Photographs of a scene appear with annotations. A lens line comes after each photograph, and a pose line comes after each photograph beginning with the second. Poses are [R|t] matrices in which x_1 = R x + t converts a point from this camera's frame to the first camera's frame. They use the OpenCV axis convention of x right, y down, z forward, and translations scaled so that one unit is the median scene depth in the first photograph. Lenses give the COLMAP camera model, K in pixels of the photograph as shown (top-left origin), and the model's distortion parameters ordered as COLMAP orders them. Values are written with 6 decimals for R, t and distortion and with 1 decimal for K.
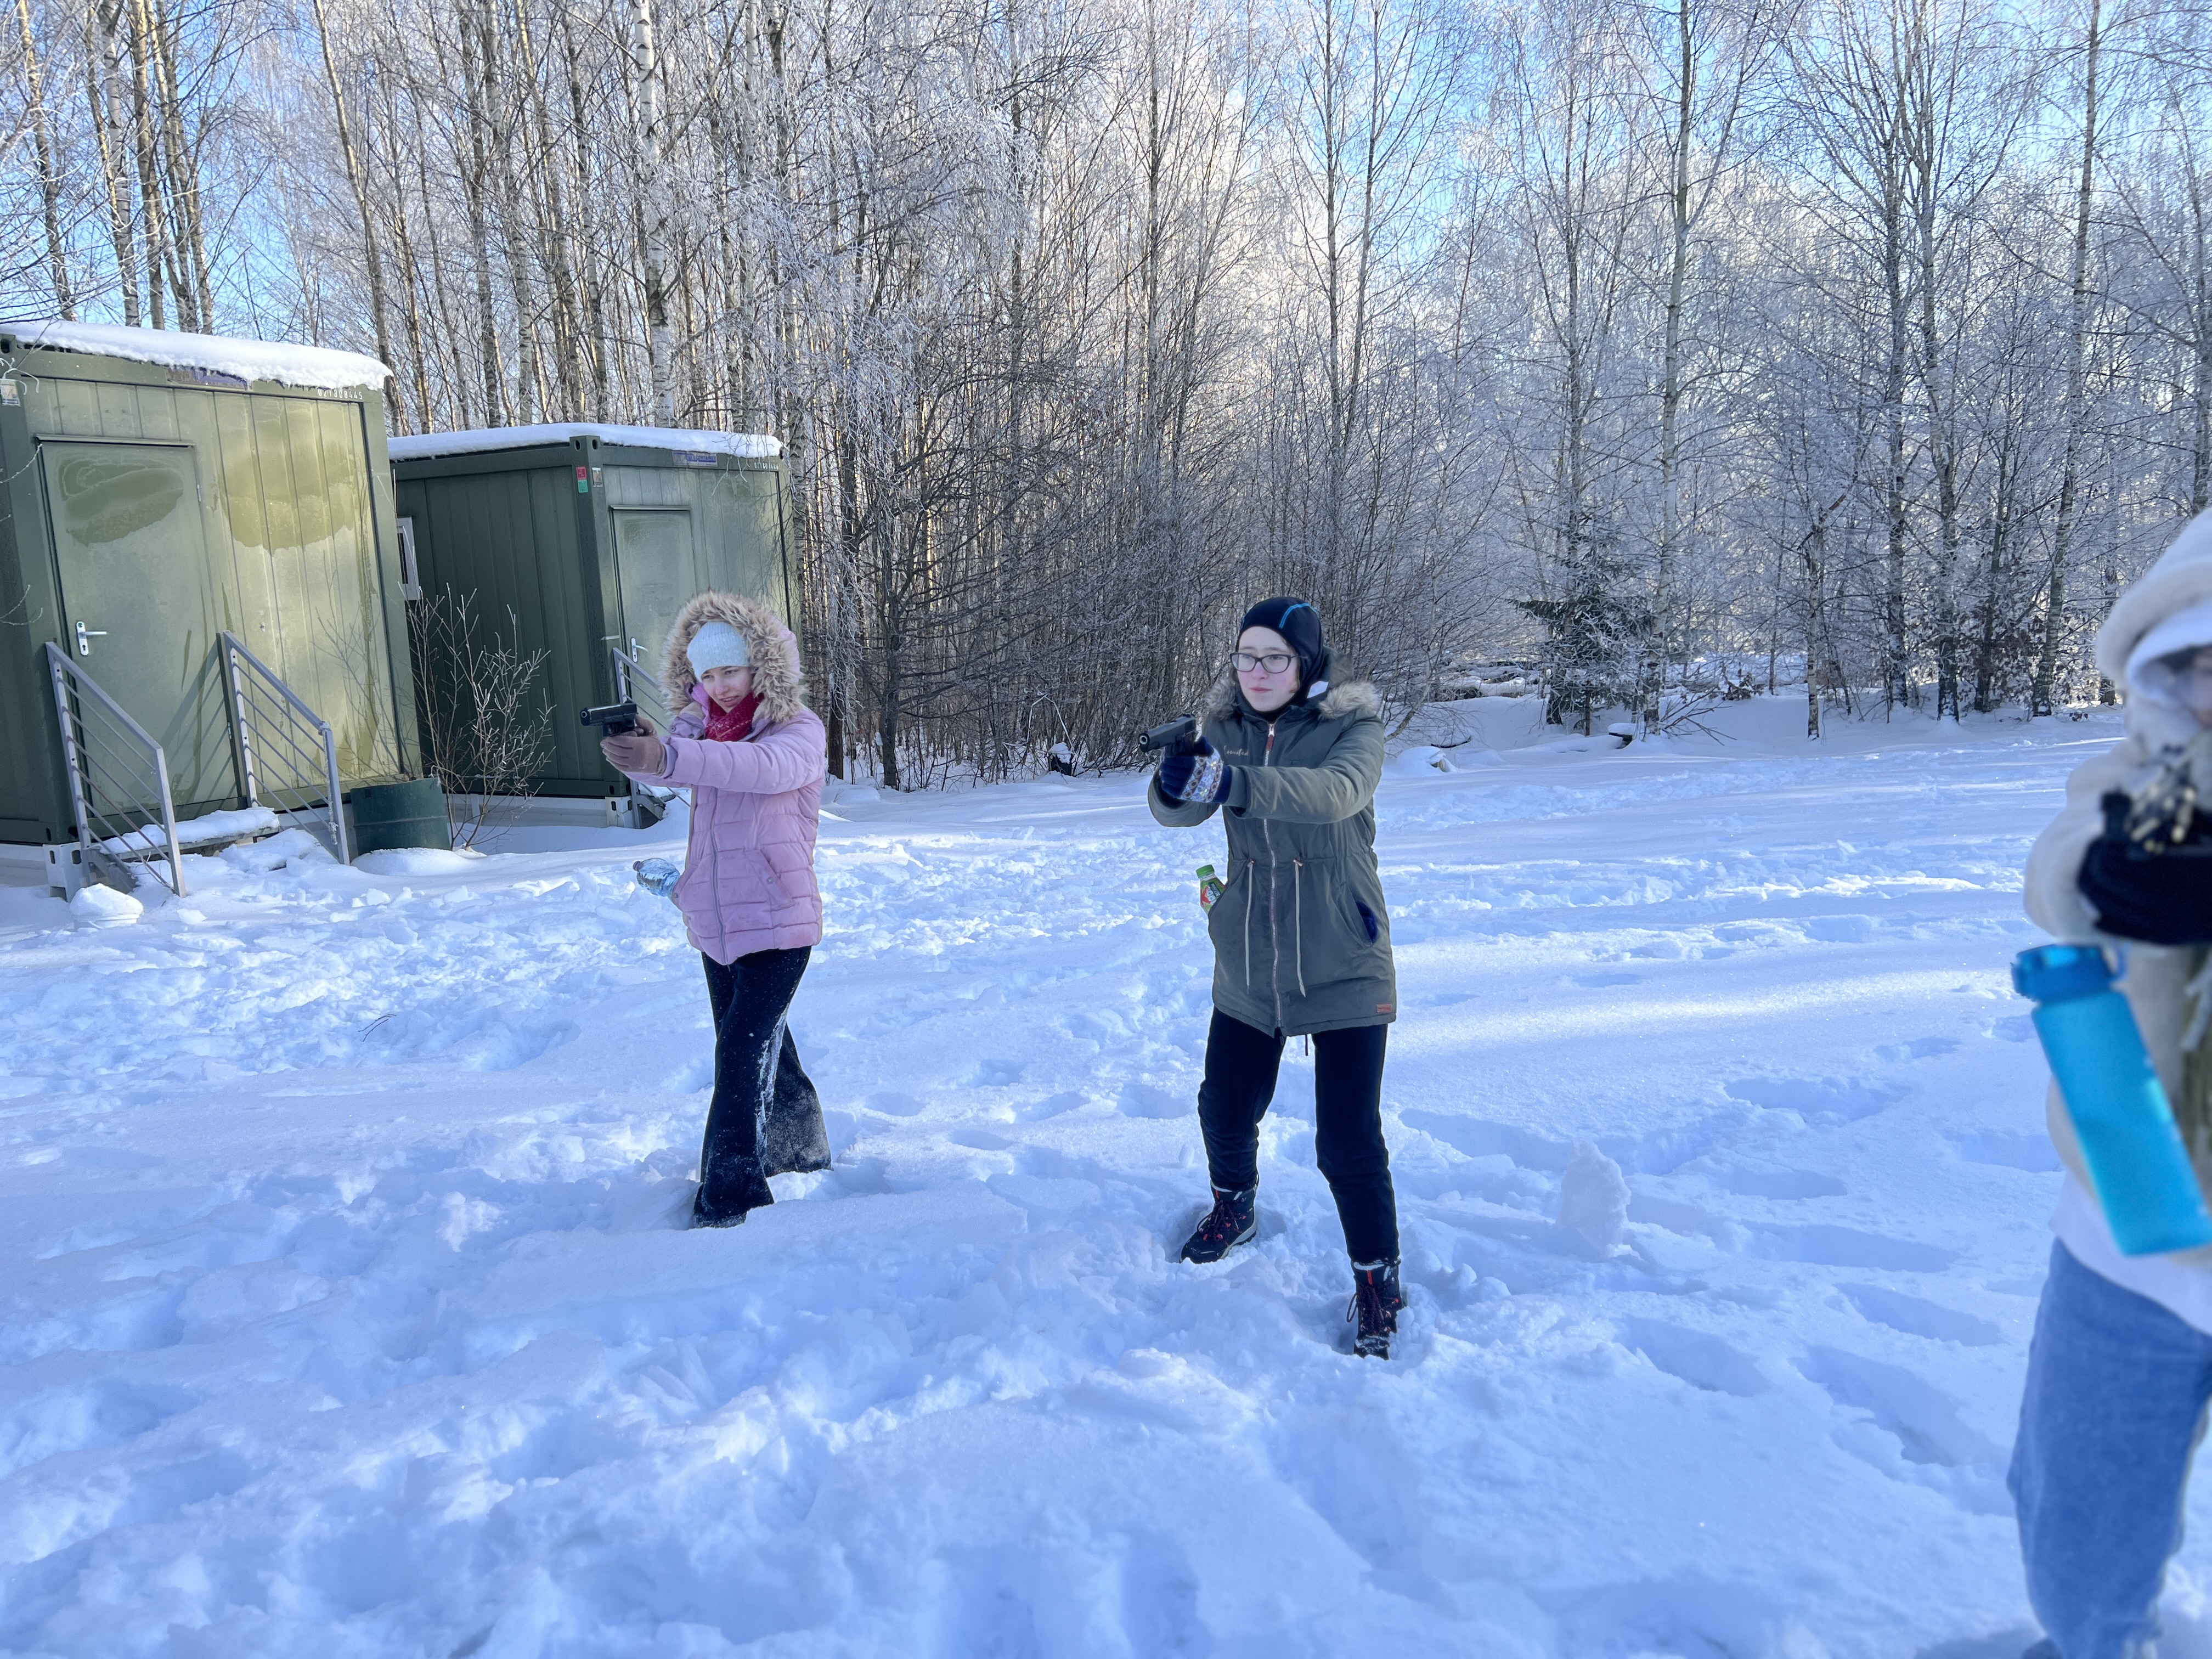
lens RADIAL K [[1659.4, 0, 1113.5], [0, 1659.4, 827.8], [0, 0, 1]] dist [0.053142, -0.055290]
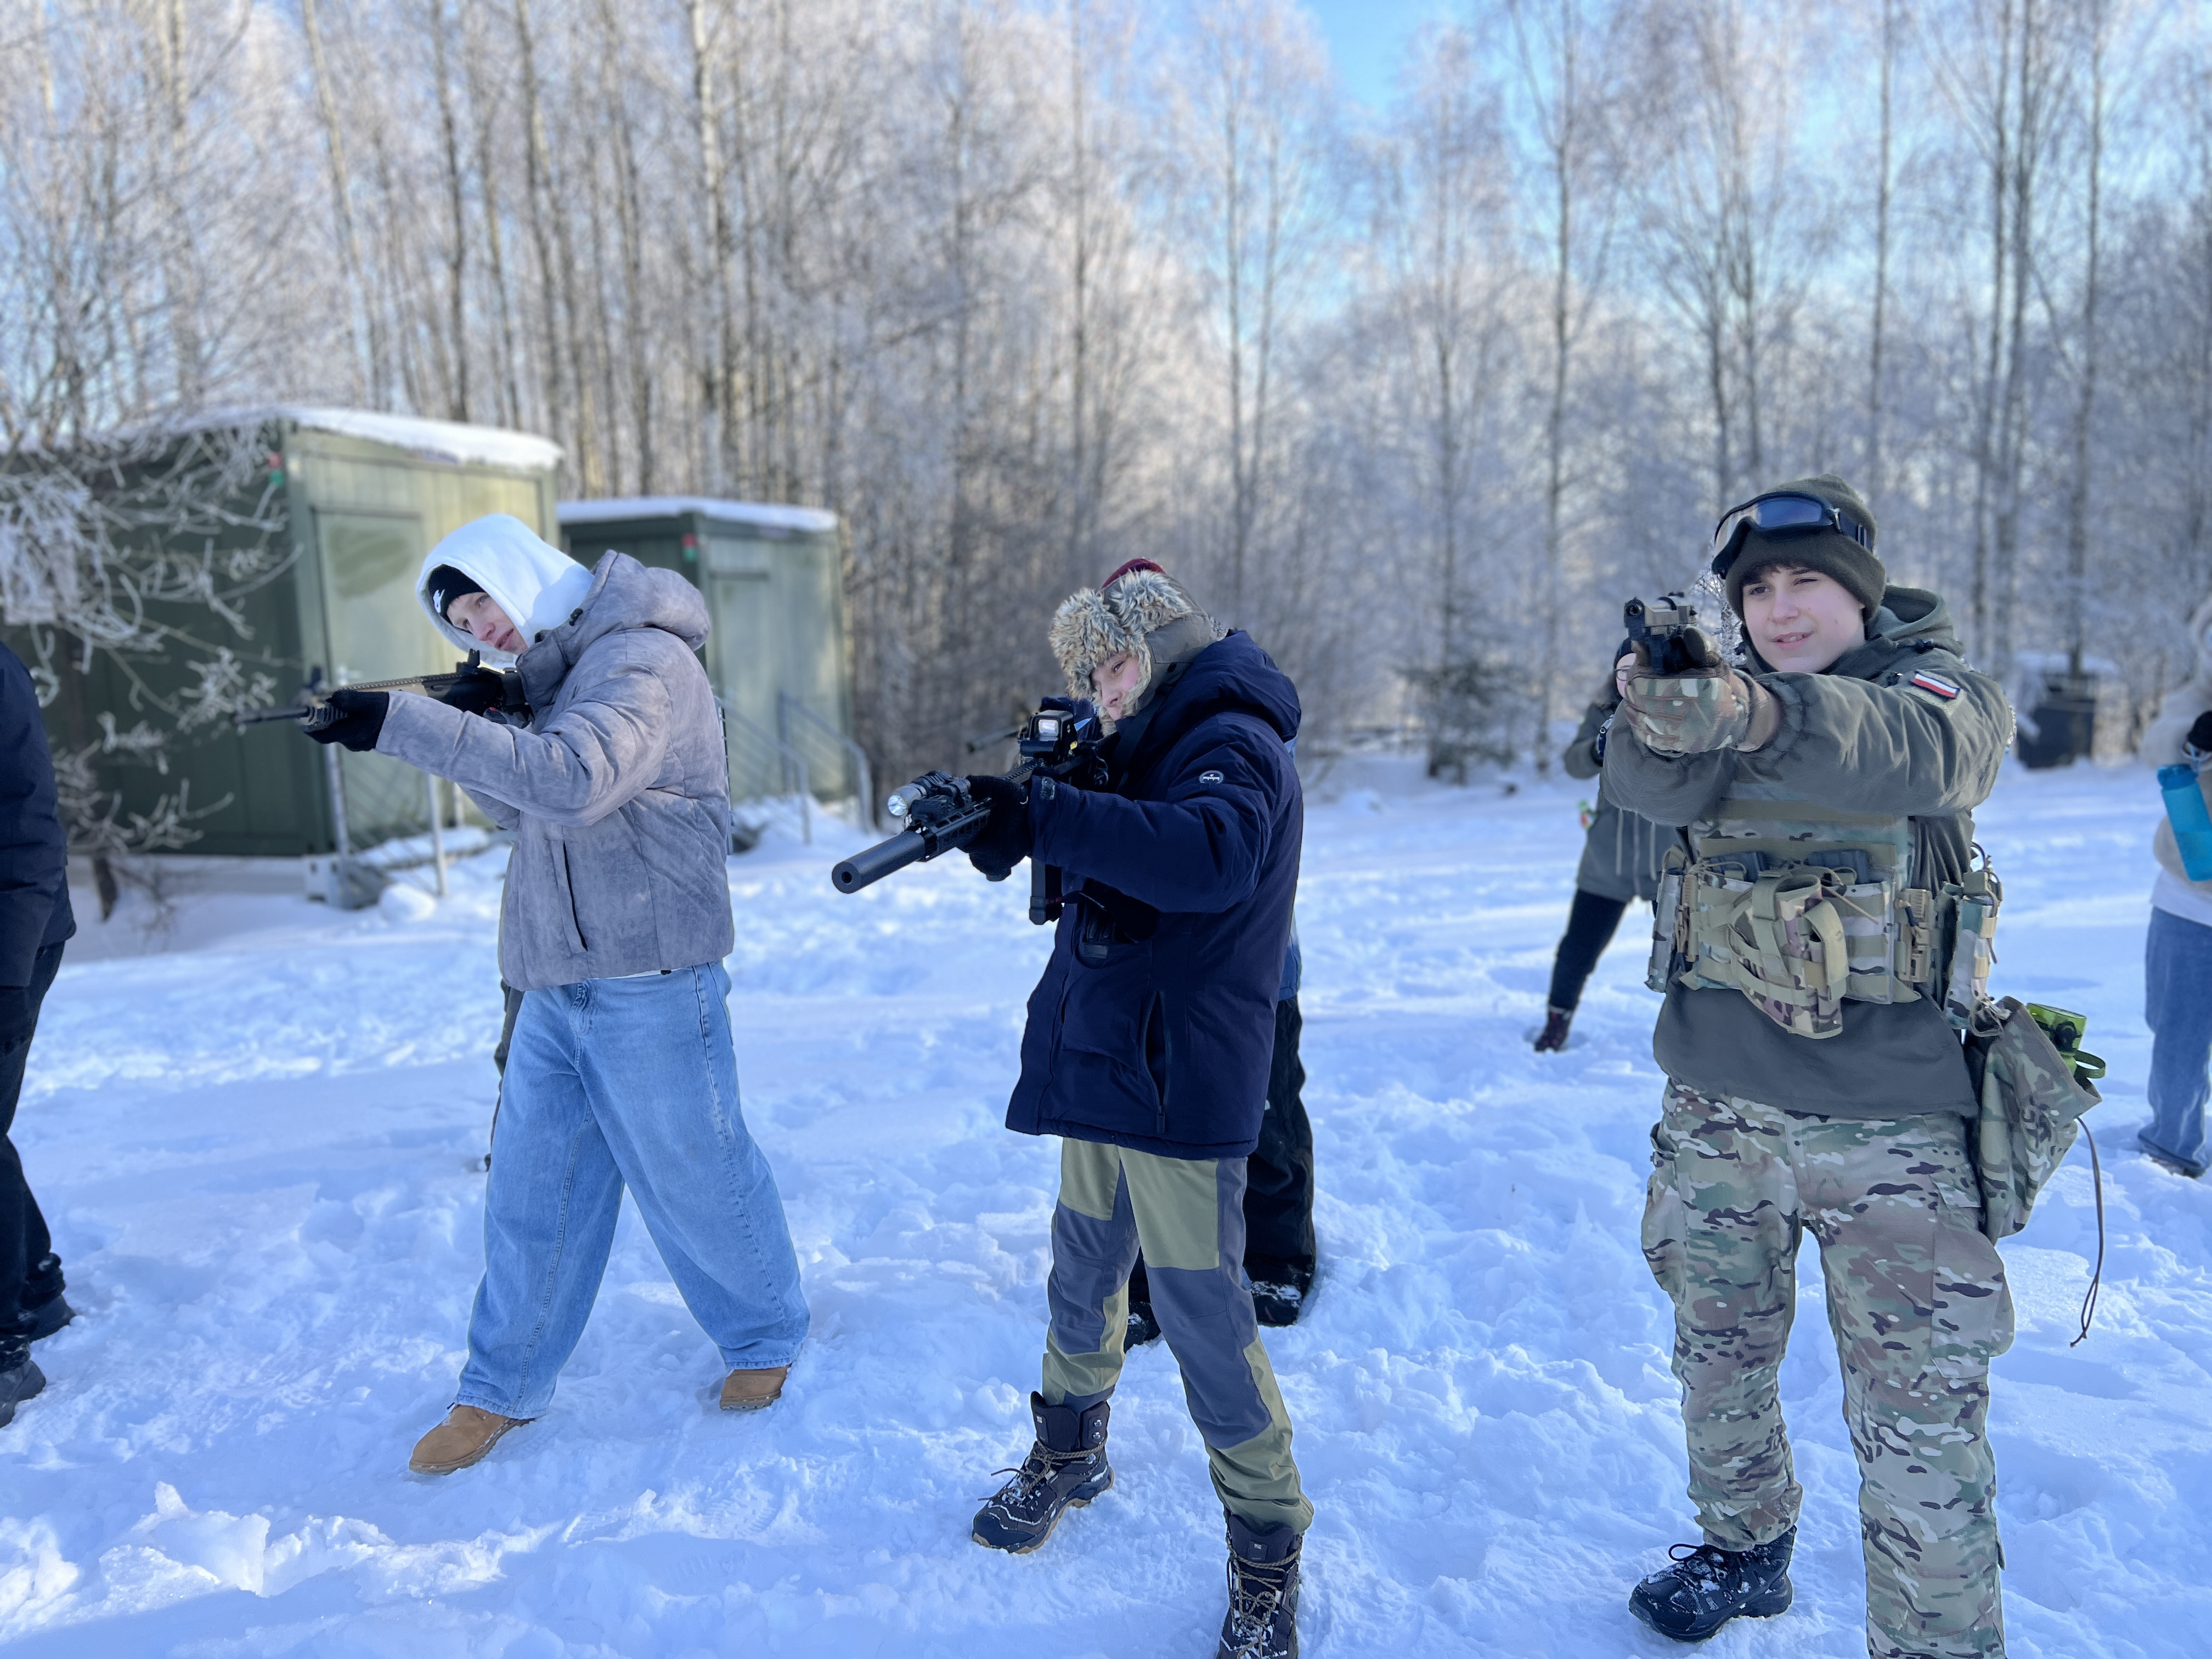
lens RADIAL K [[1659.4, 0, 1113.5], [0, 1659.4, 827.8], [0, 0, 1]] dist [0.053142, -0.055290]
pose [[0.993239, -0.003479, 0.116033, -0.199652], [0.008332, 0.999109, -0.041370, 0.038144], [-0.115786, 0.042057, 0.992383, -0.184875]]
